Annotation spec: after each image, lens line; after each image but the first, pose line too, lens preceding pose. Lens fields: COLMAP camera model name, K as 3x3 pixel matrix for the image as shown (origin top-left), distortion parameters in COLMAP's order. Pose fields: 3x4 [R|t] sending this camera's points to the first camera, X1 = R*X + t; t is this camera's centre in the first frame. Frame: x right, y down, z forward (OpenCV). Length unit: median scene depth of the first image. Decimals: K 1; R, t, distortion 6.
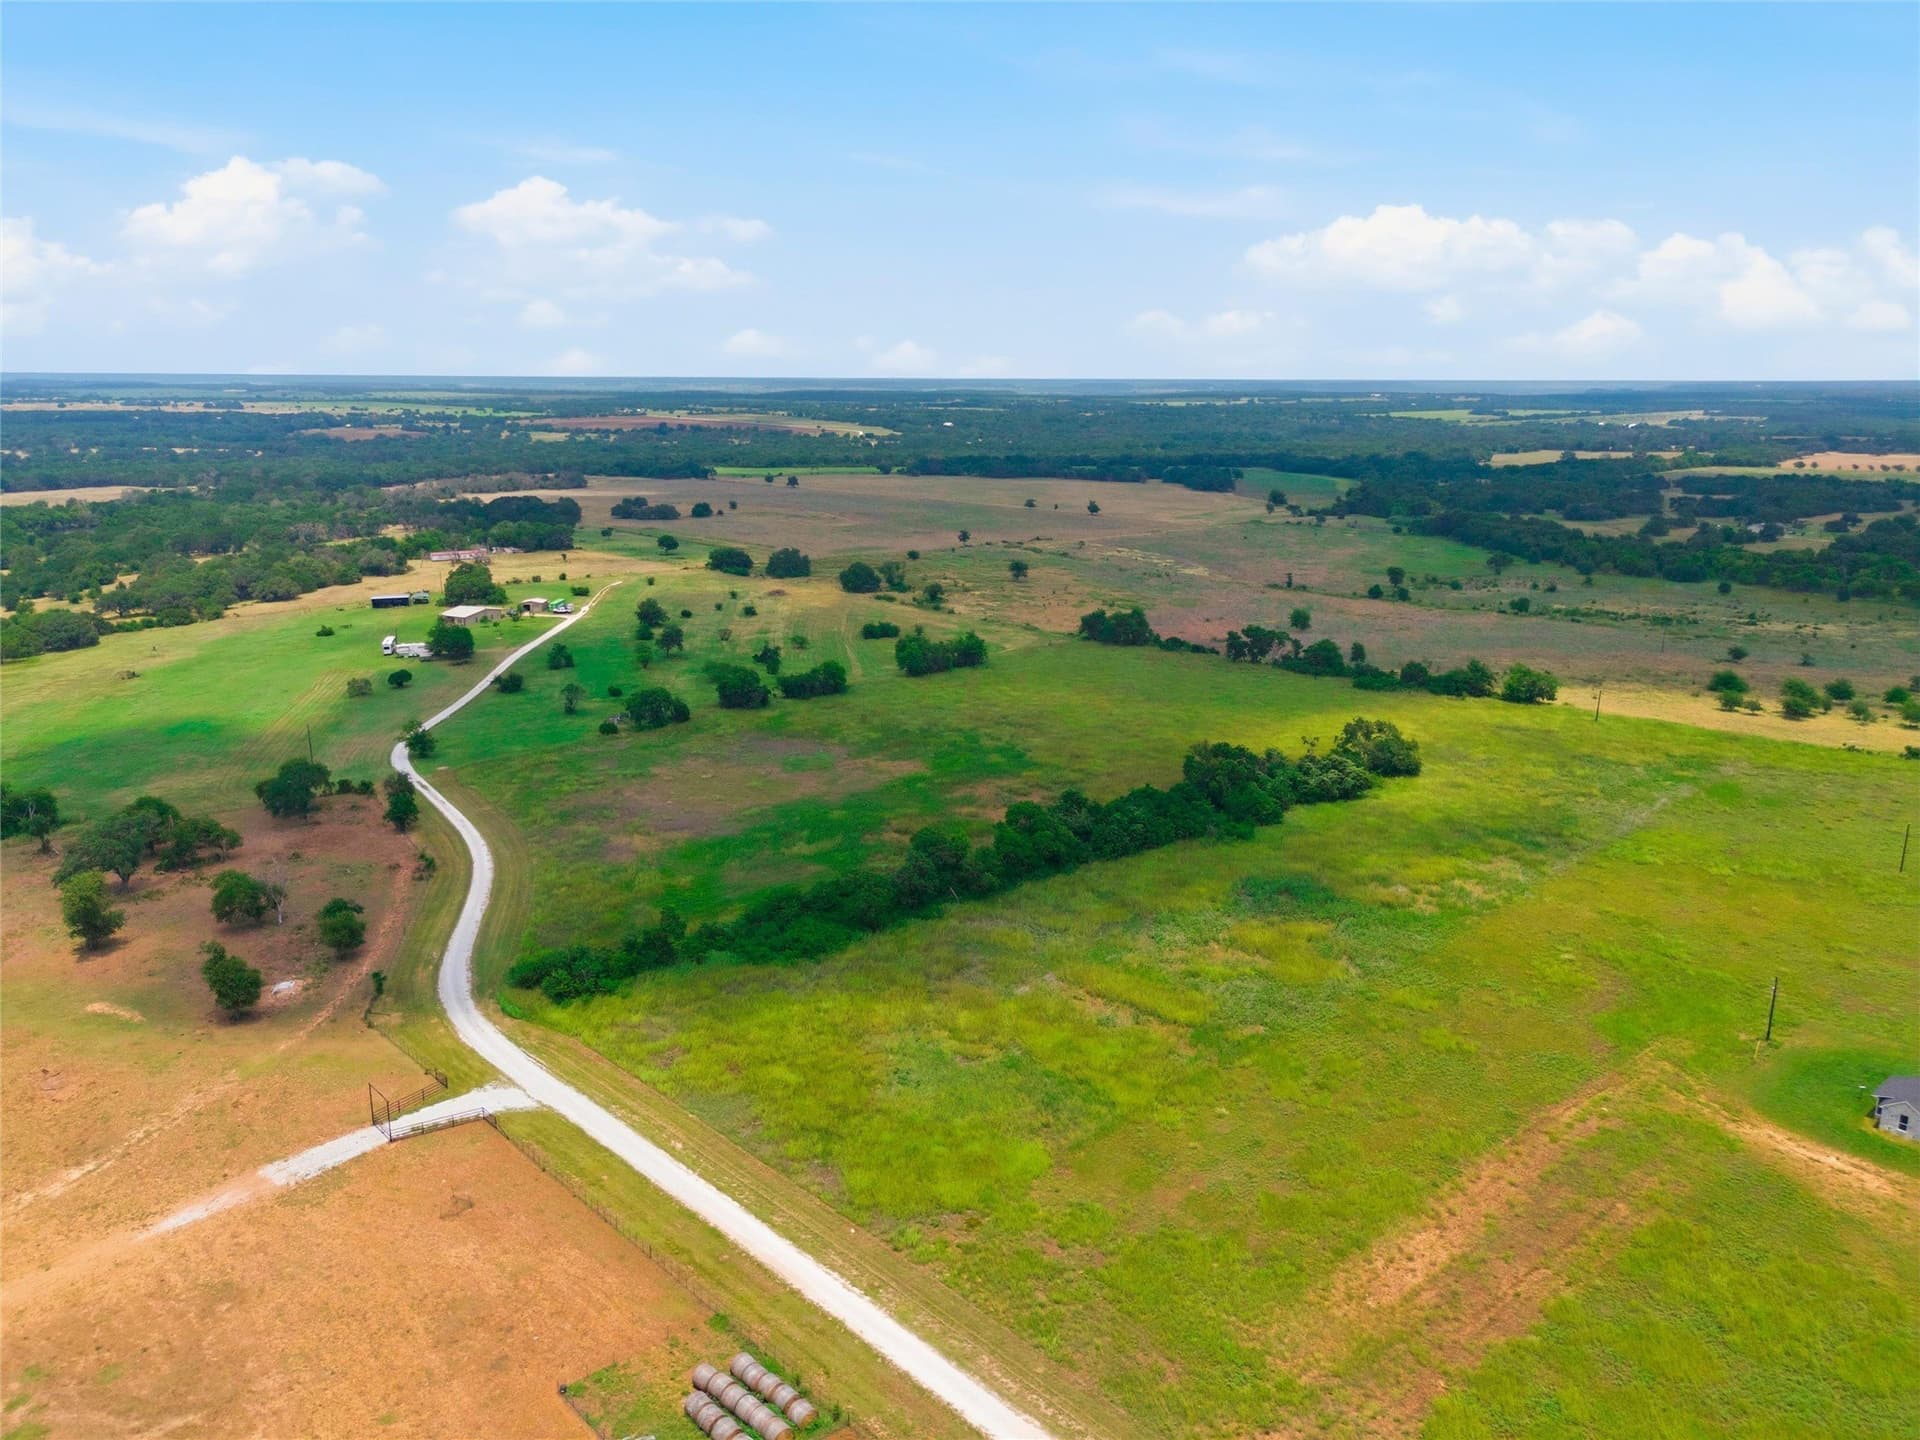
lens RADIAL K [[1420.7, 0, 960.0], [0, 1420.7, 720.0], [0, 0, 1]] dist [0.039564, -0.012160]
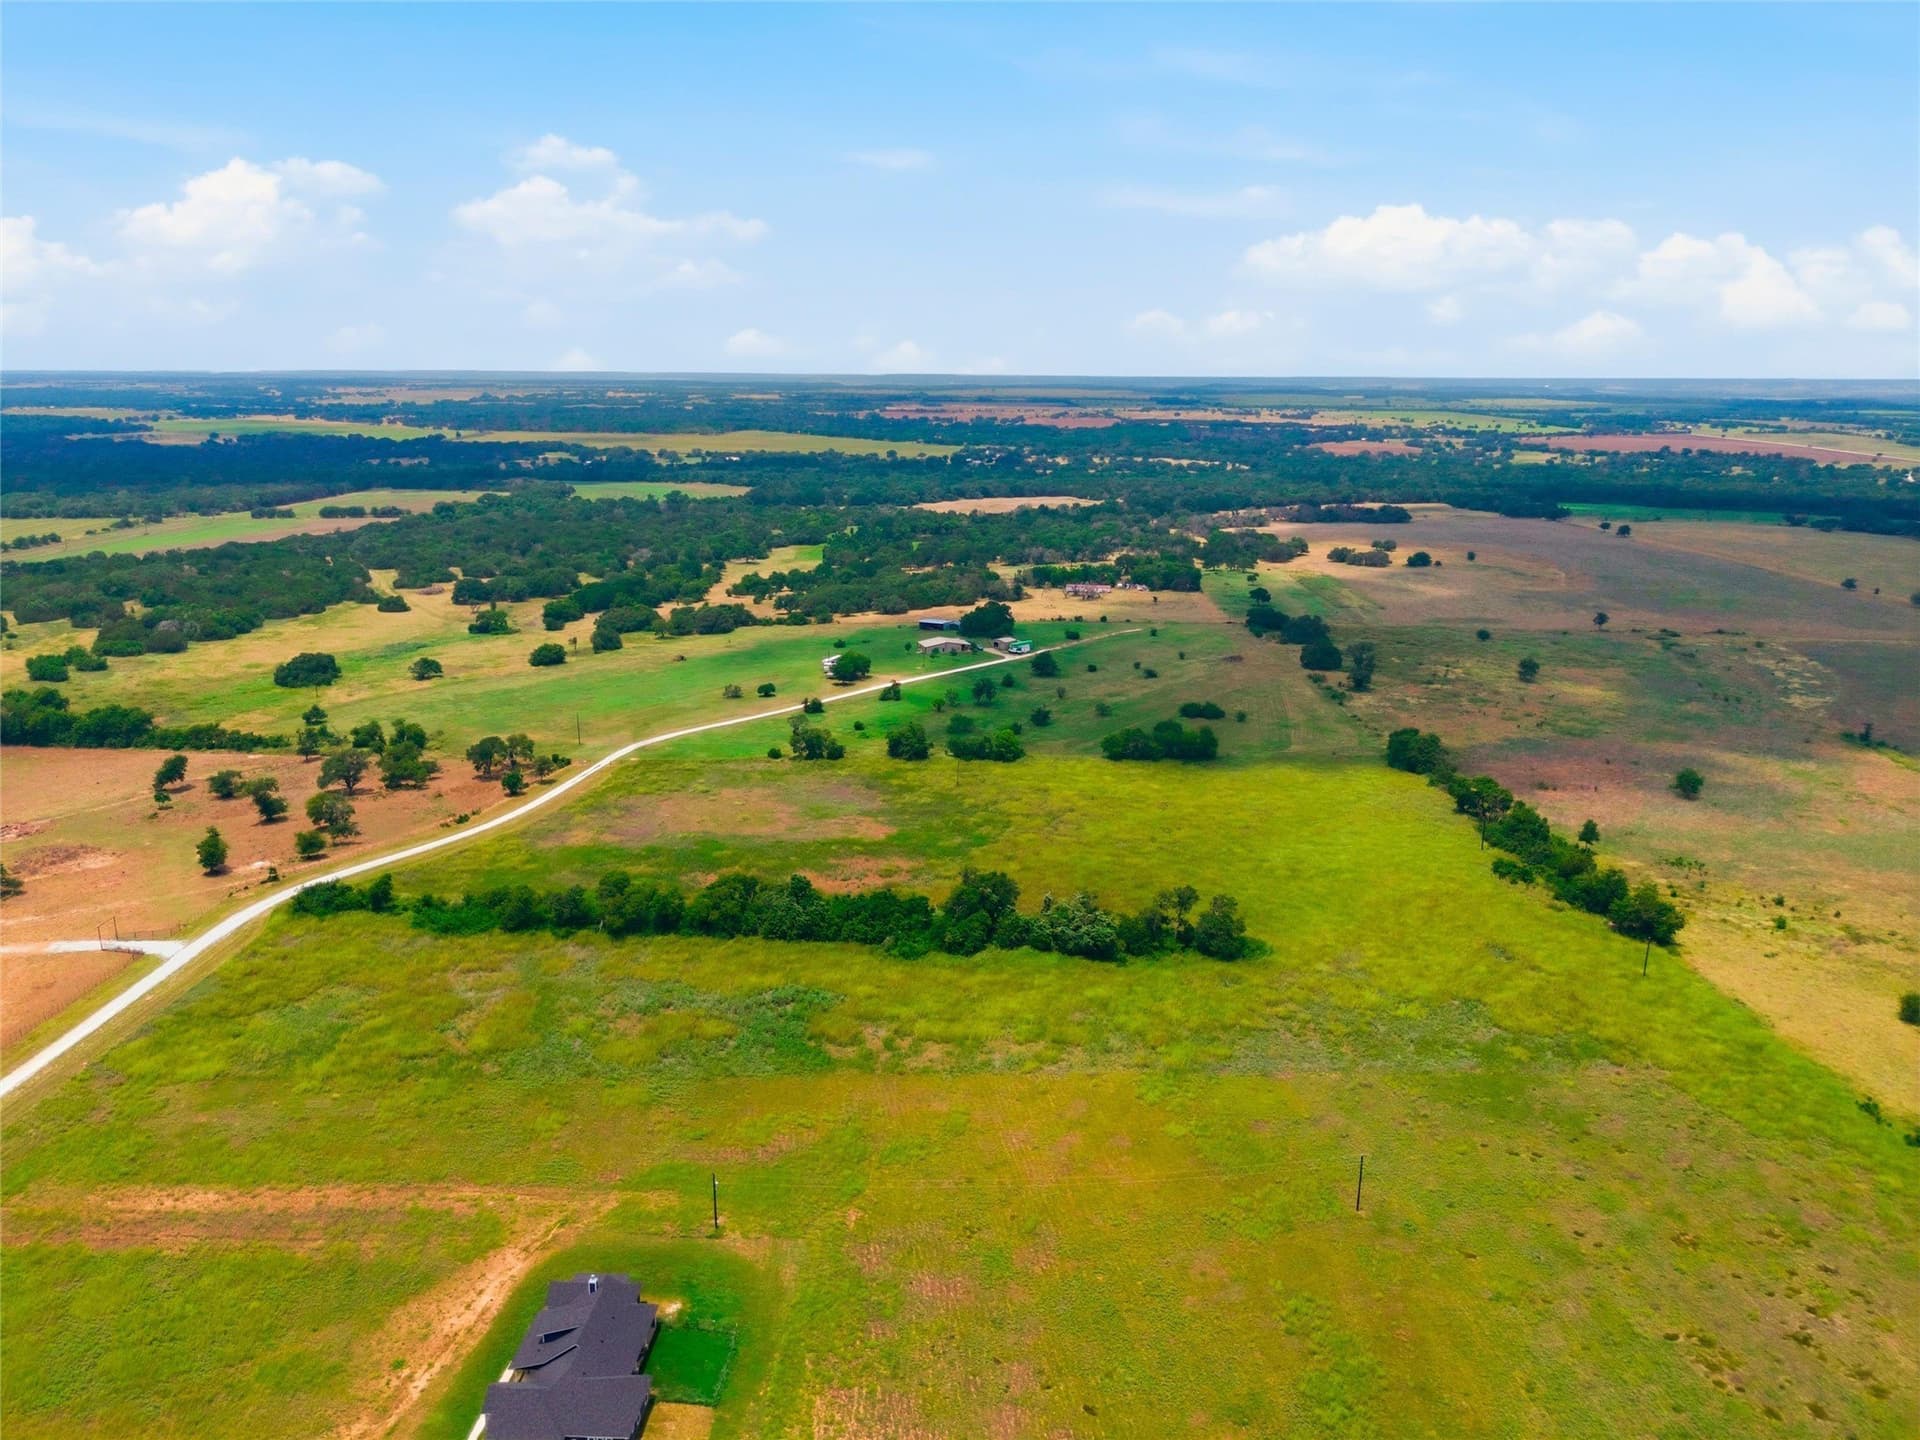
lens RADIAL K [[1420.7, 0, 960.0], [0, 1420.7, 720.0], [0, 0, 1]] dist [0.039564, -0.012160]
pose [[0.725223, 0.167007, -0.667952, 1.147610], [-0.166417, 0.983890, 0.065314, -0.214034], [0.668099, 0.063791, 0.741333, 0.265189]]
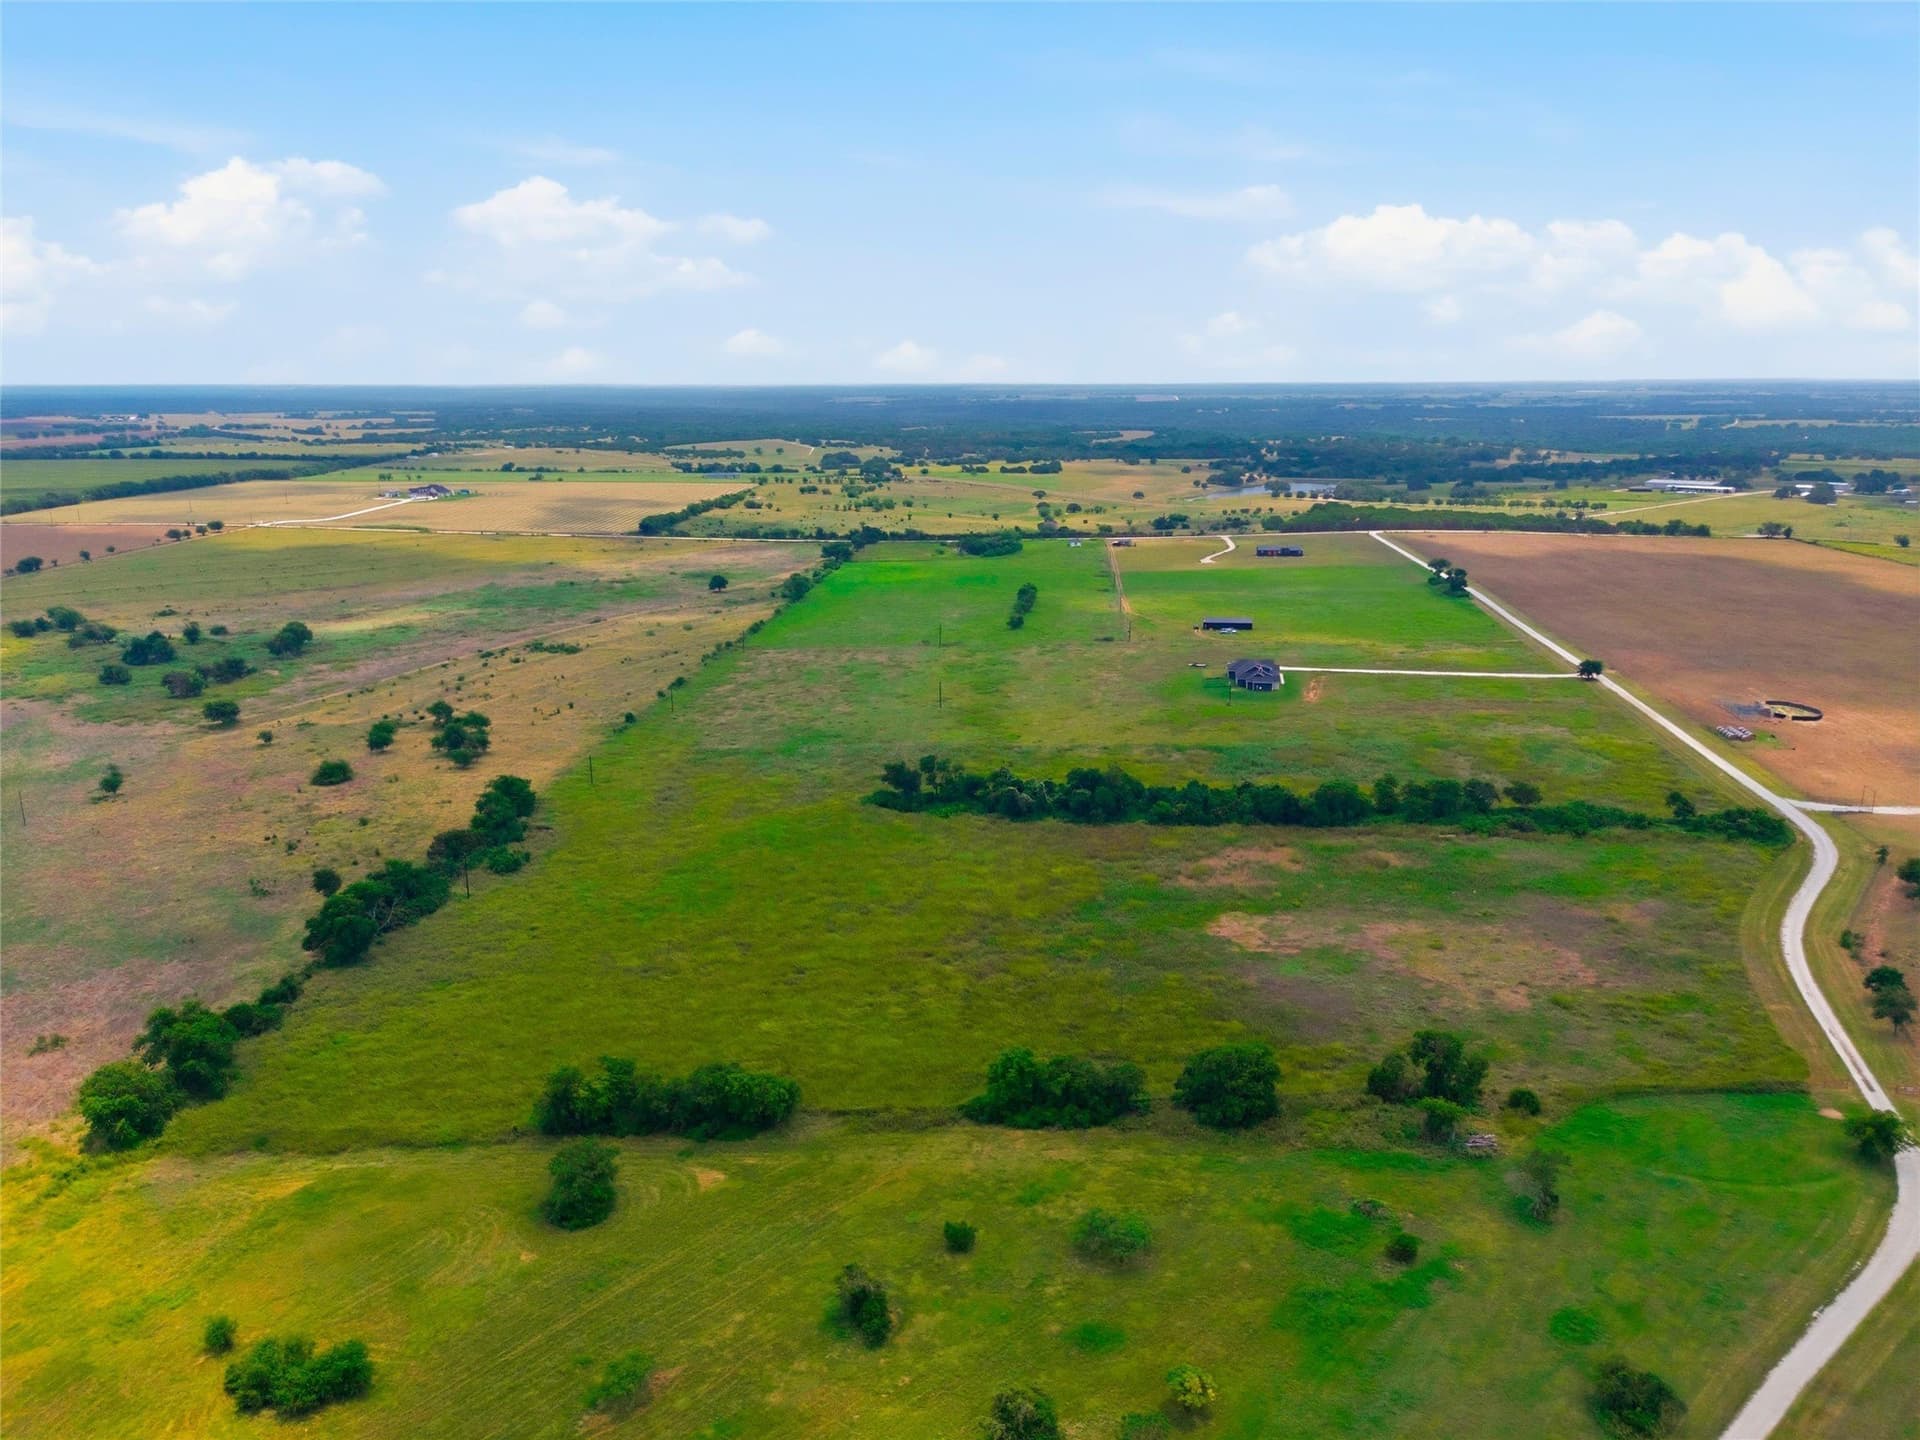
lens RADIAL K [[1420.7, 0, 960.0], [0, 1420.7, 720.0], [0, 0, 1]] dist [0.039564, -0.012160]
pose [[-0.643448, -0.180962, 0.743793, -0.822007], [0.183180, 0.907026, 0.379143, -0.655912], [-0.743250, 0.380206, -0.550475, 2.323313]]
